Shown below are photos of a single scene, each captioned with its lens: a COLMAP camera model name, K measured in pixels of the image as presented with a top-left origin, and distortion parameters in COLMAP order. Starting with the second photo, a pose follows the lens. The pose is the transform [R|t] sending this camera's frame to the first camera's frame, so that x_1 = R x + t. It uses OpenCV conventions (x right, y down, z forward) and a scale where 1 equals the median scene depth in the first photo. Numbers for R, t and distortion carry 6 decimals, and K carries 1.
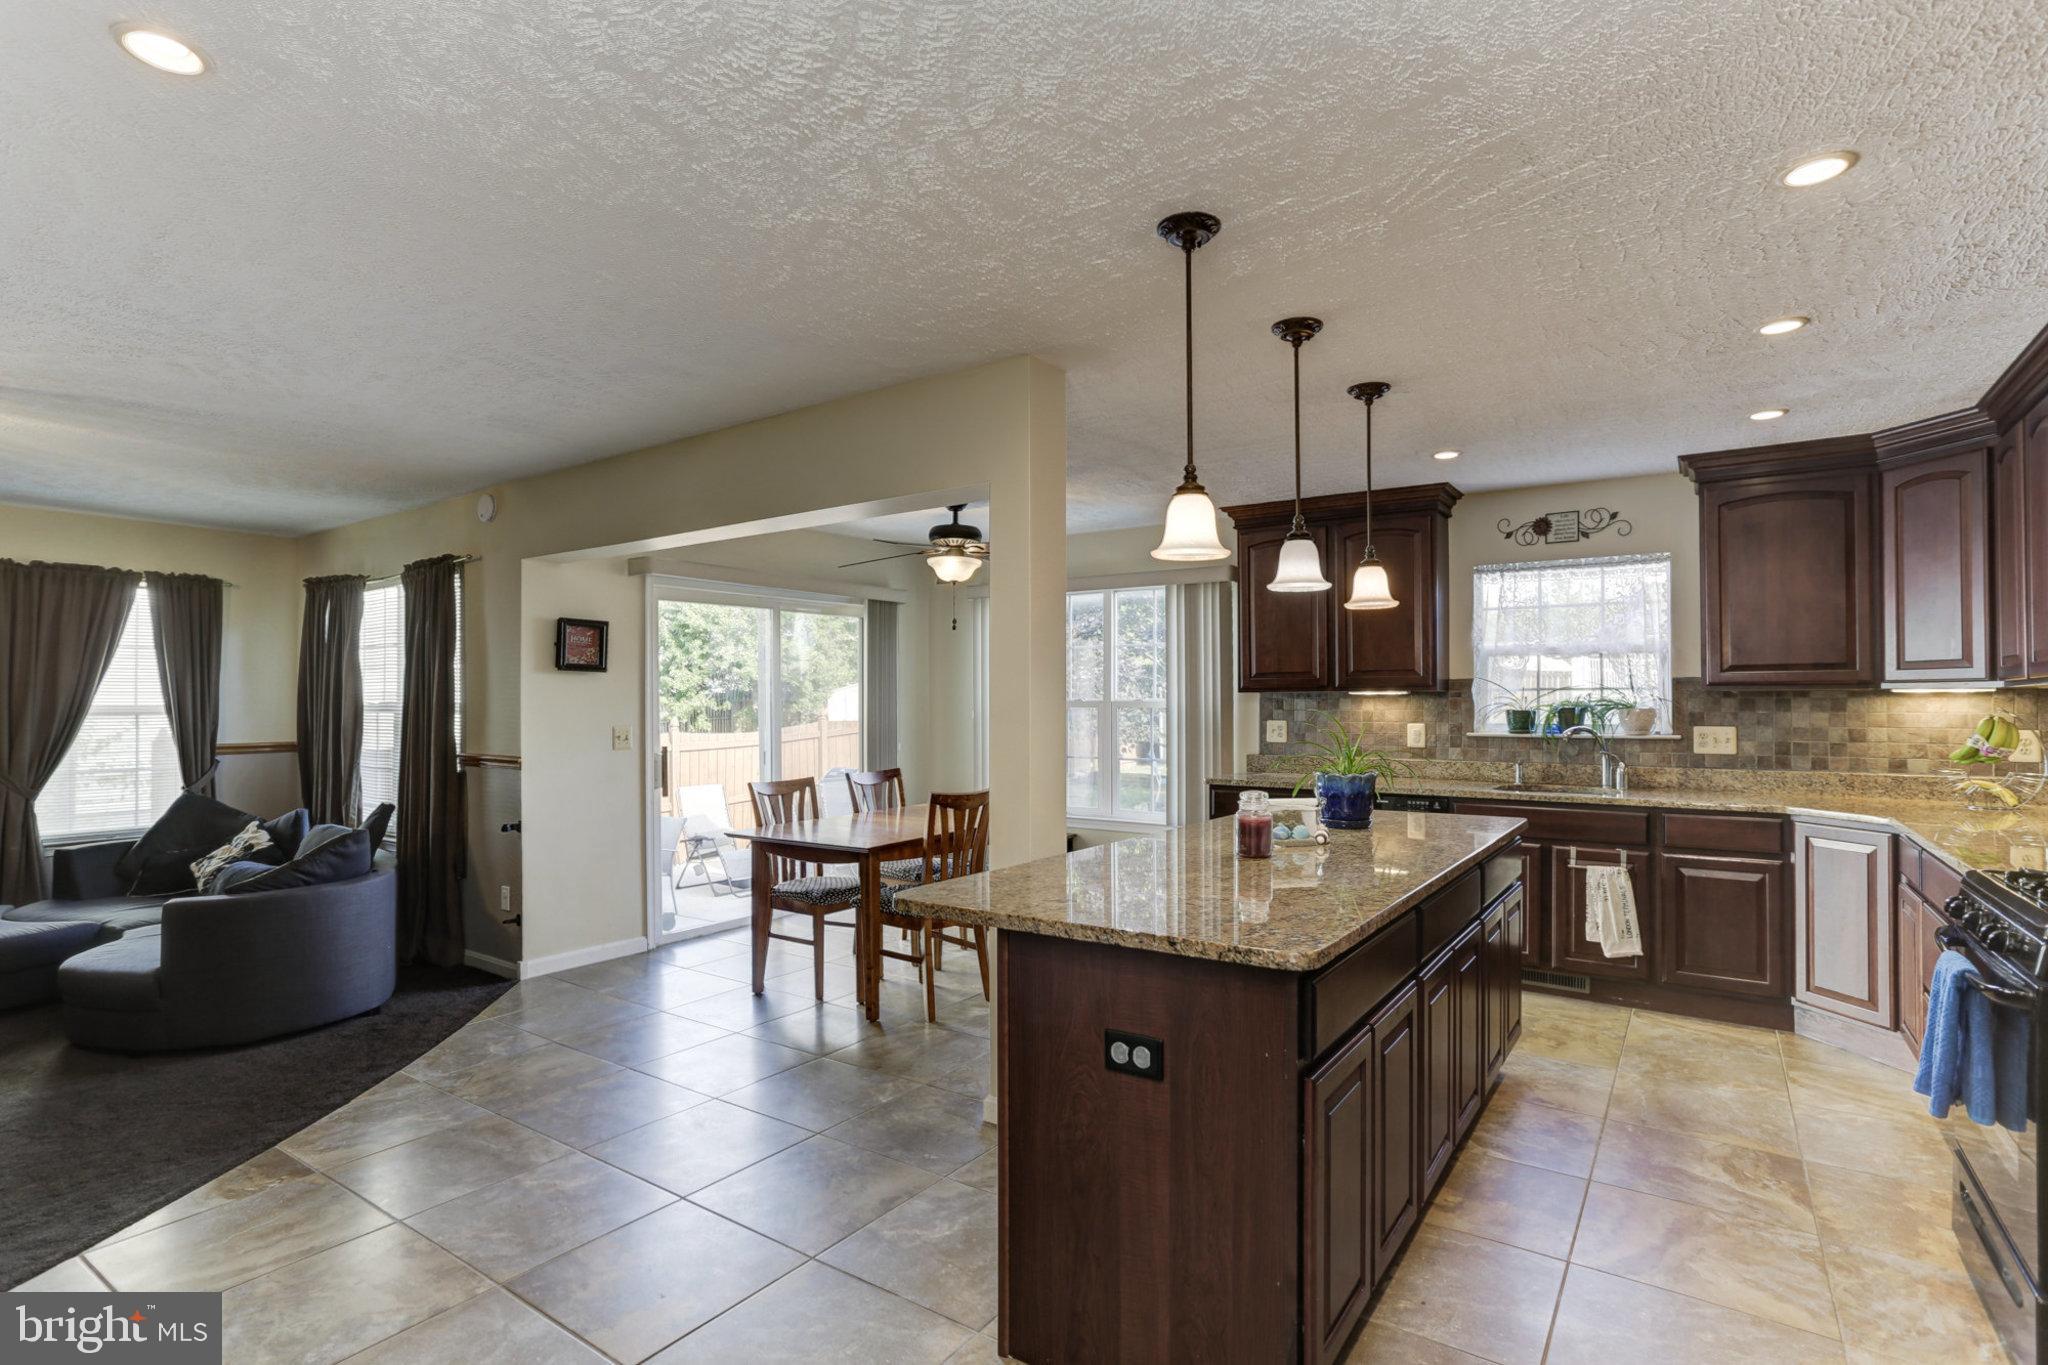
lens RADIAL K [[1015.0, 0, 1027.9], [0, 1015.0, 676.8], [0, 0, 1]] dist [-0.031669, 0.017530]
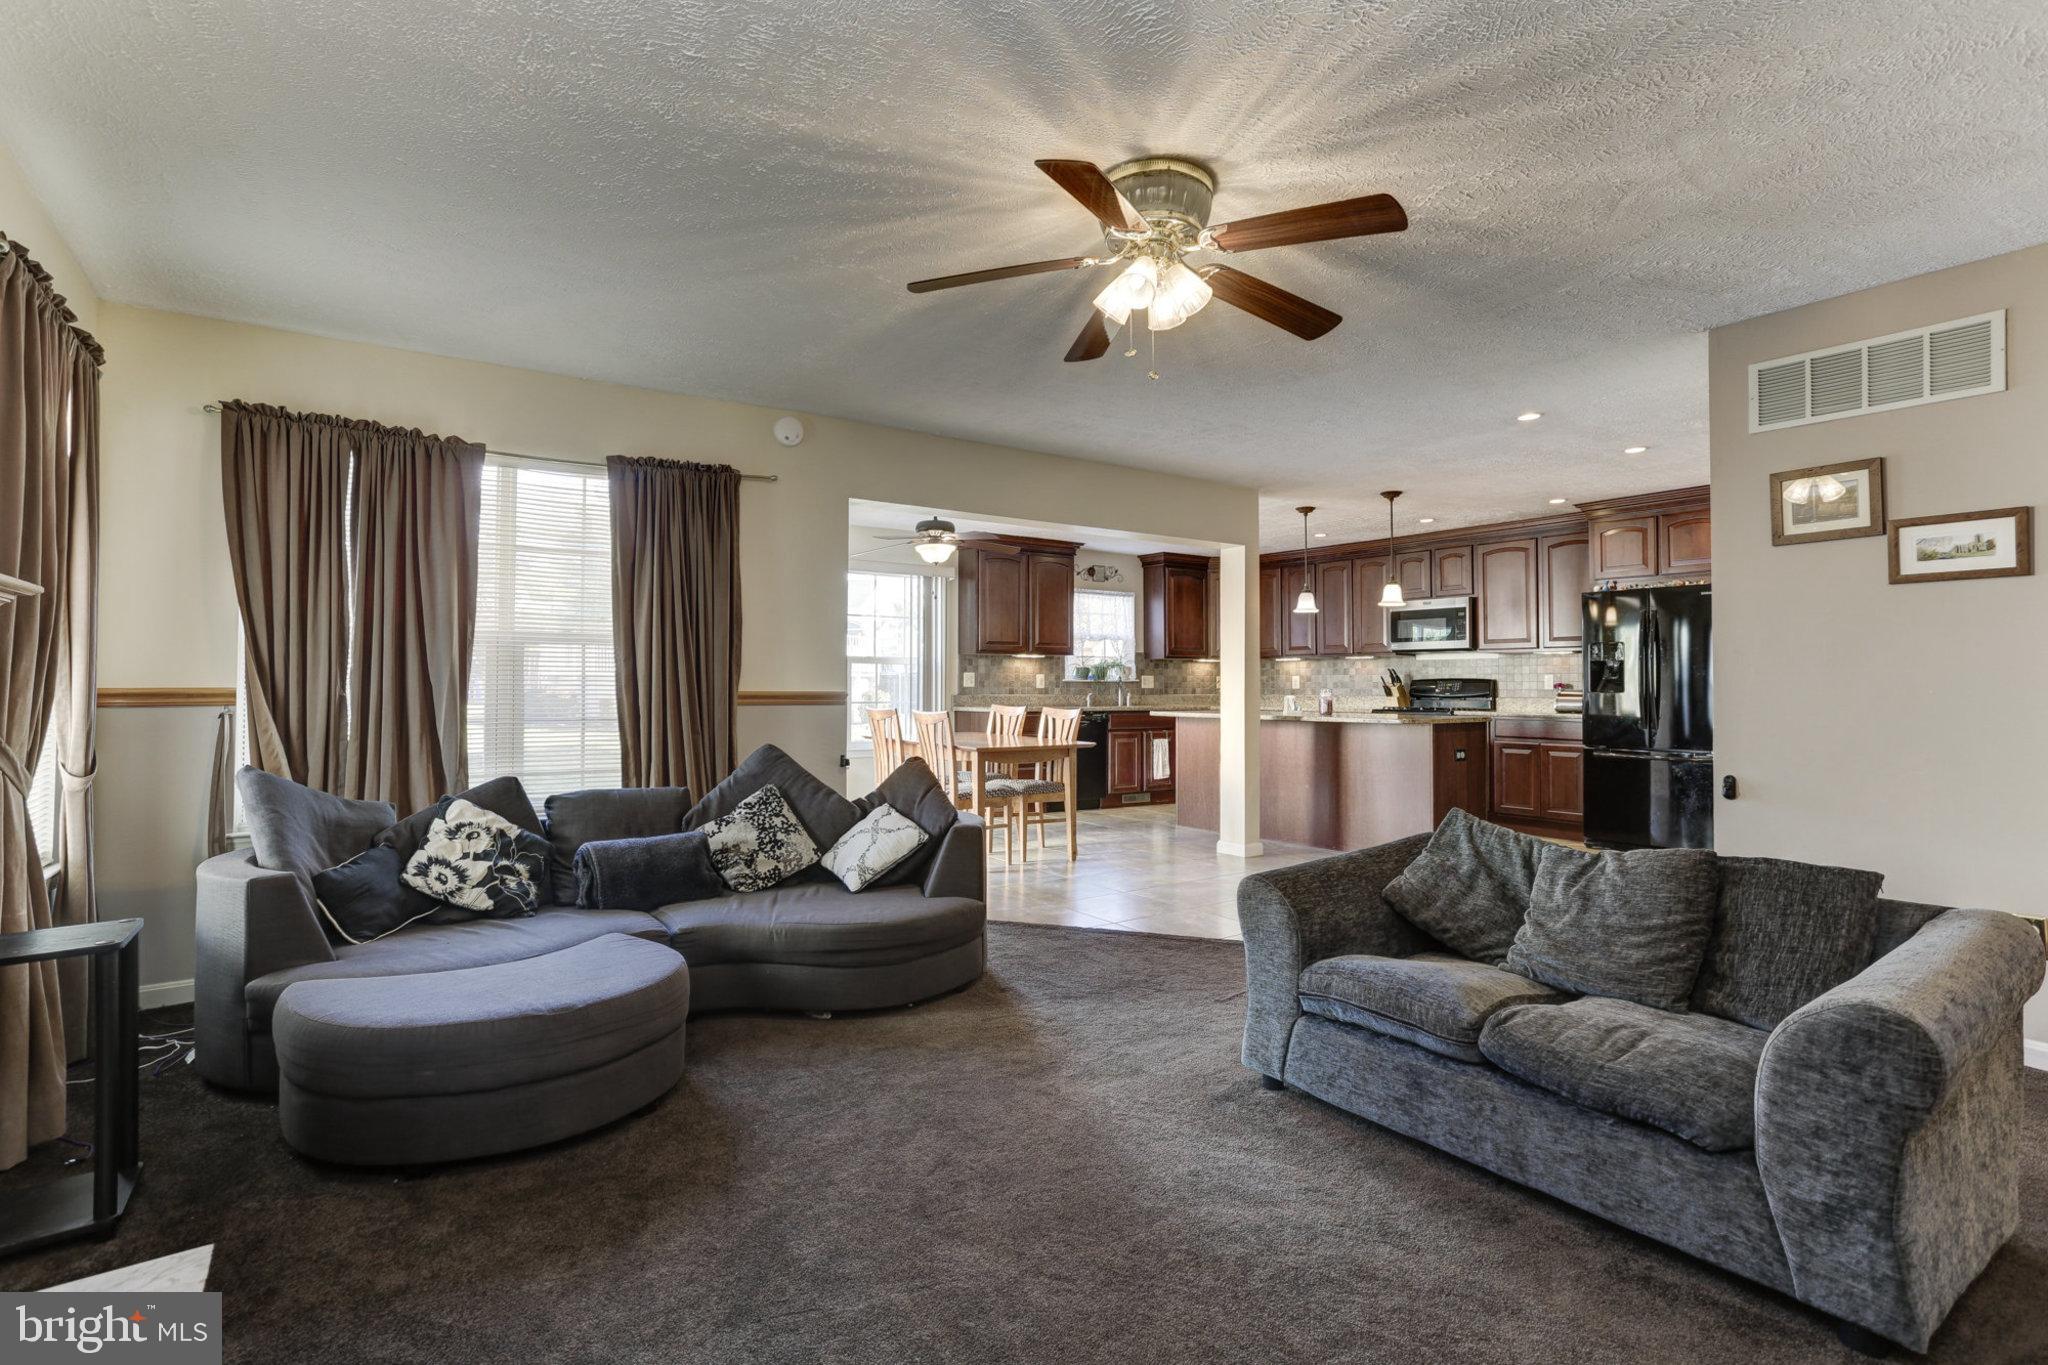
lens RADIAL K [[1015.0, 0, 1031.5], [0, 1015.0, 658.1], [0, 0, 1]] dist [-0.031669, 0.017530]
pose [[0.334322, 0.027345, 0.942062, -1.278454], [-0.028321, 0.999419, -0.018959, 0.051998], [-0.942033, -0.020341, 0.334902, 0.428311]]
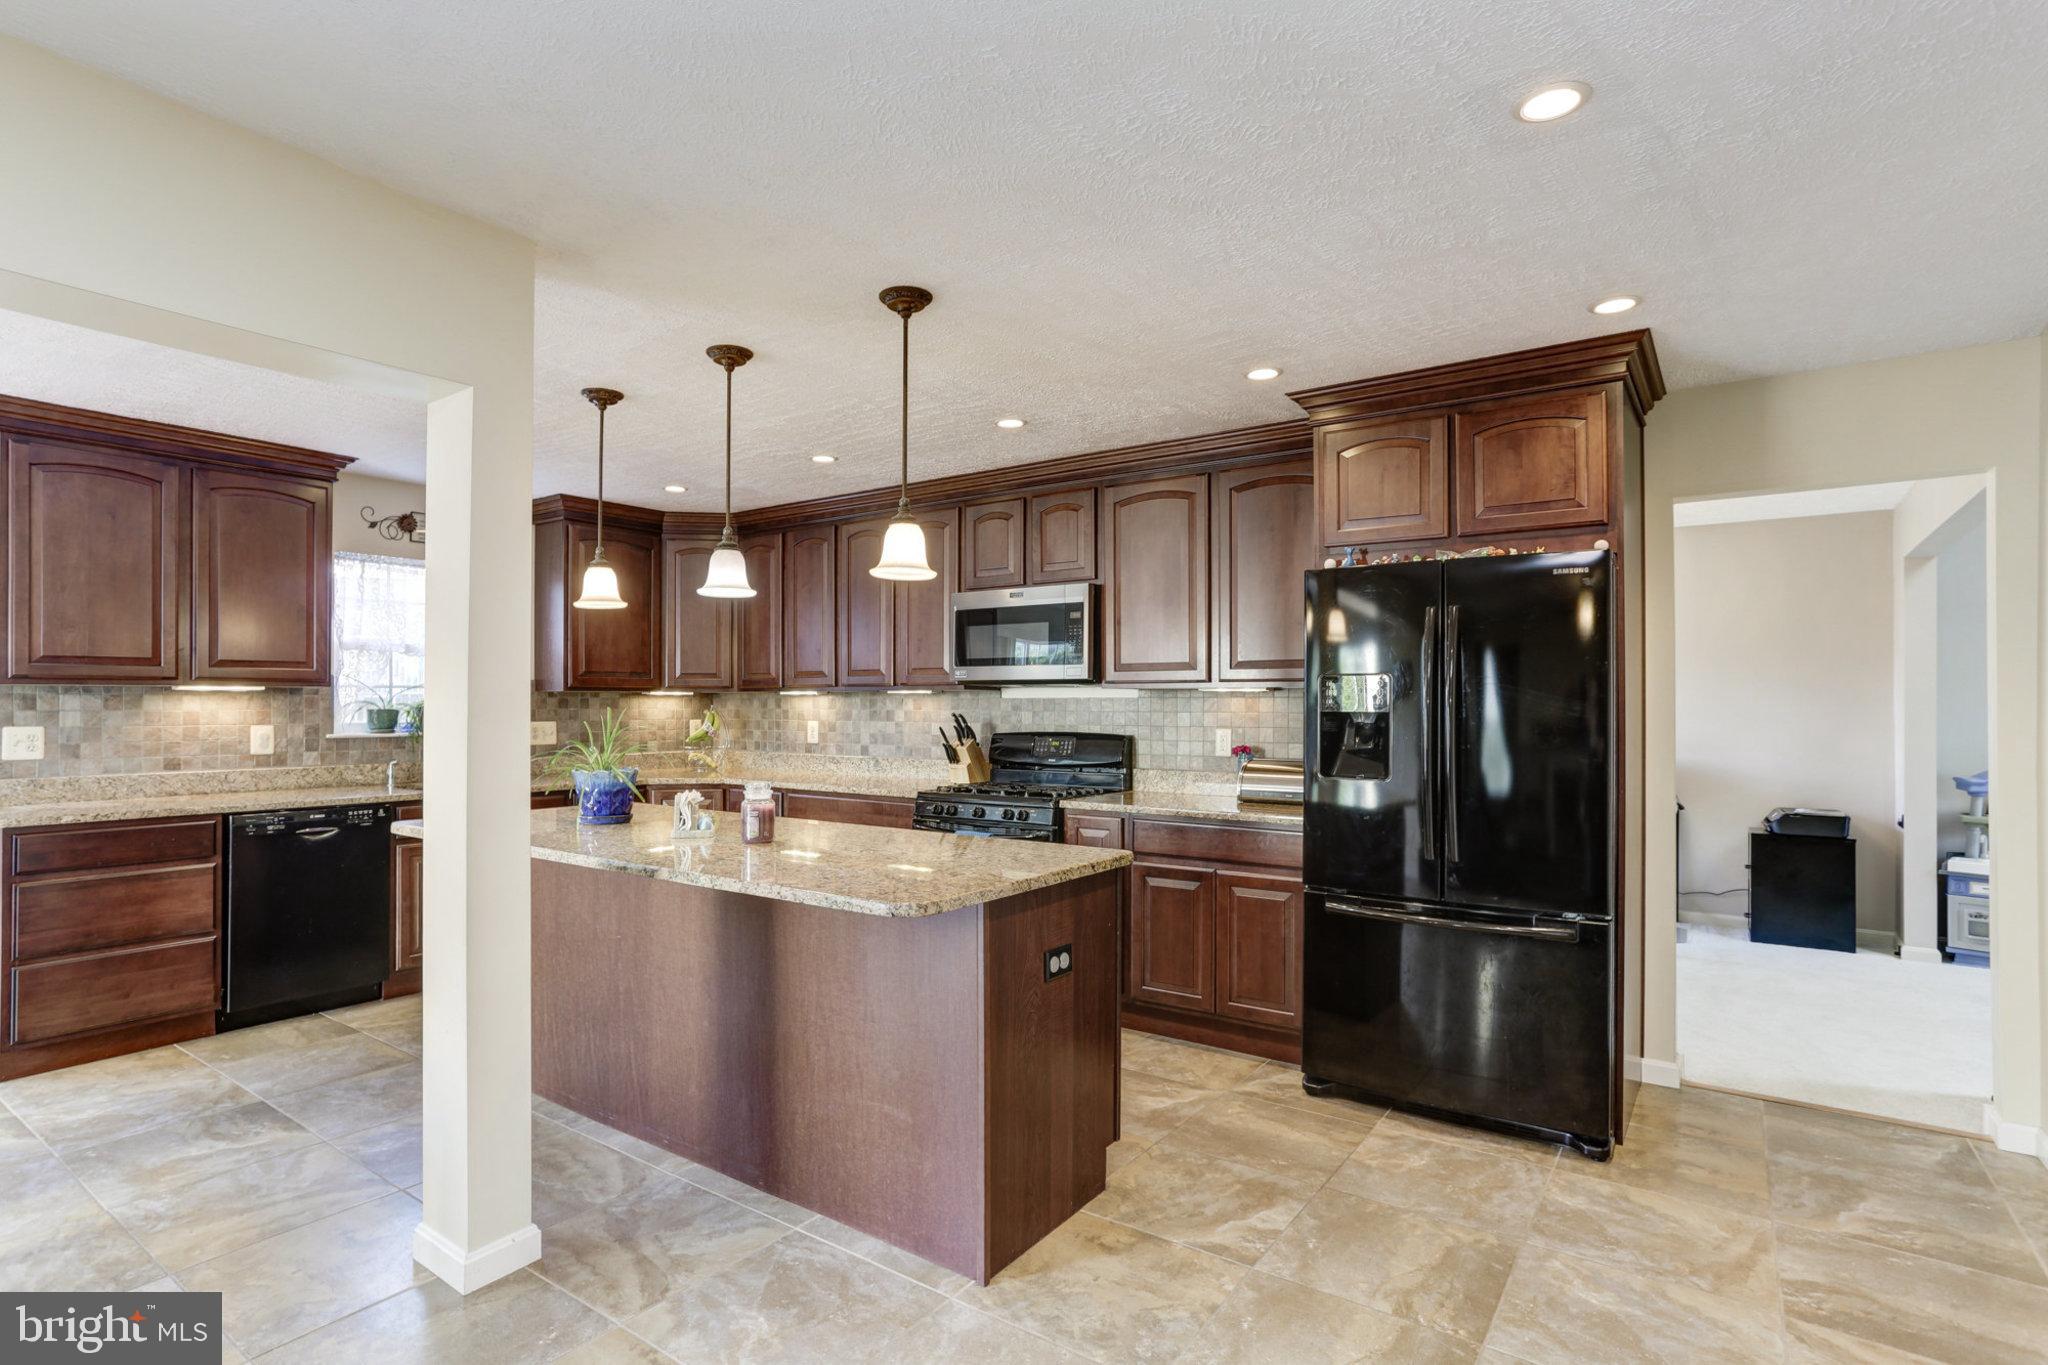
lens RADIAL K [[1015.0, 0, 1003.3], [0, 1015.0, 696.0], [0, 0, 1]] dist [-0.031669, 0.017530]
pose [[0.021392, 0.006897, 0.999747, -0.438003], [-0.027671, 0.999597, -0.006304, 0.009708], [-0.999388, -0.027529, 0.021575, 0.366691]]
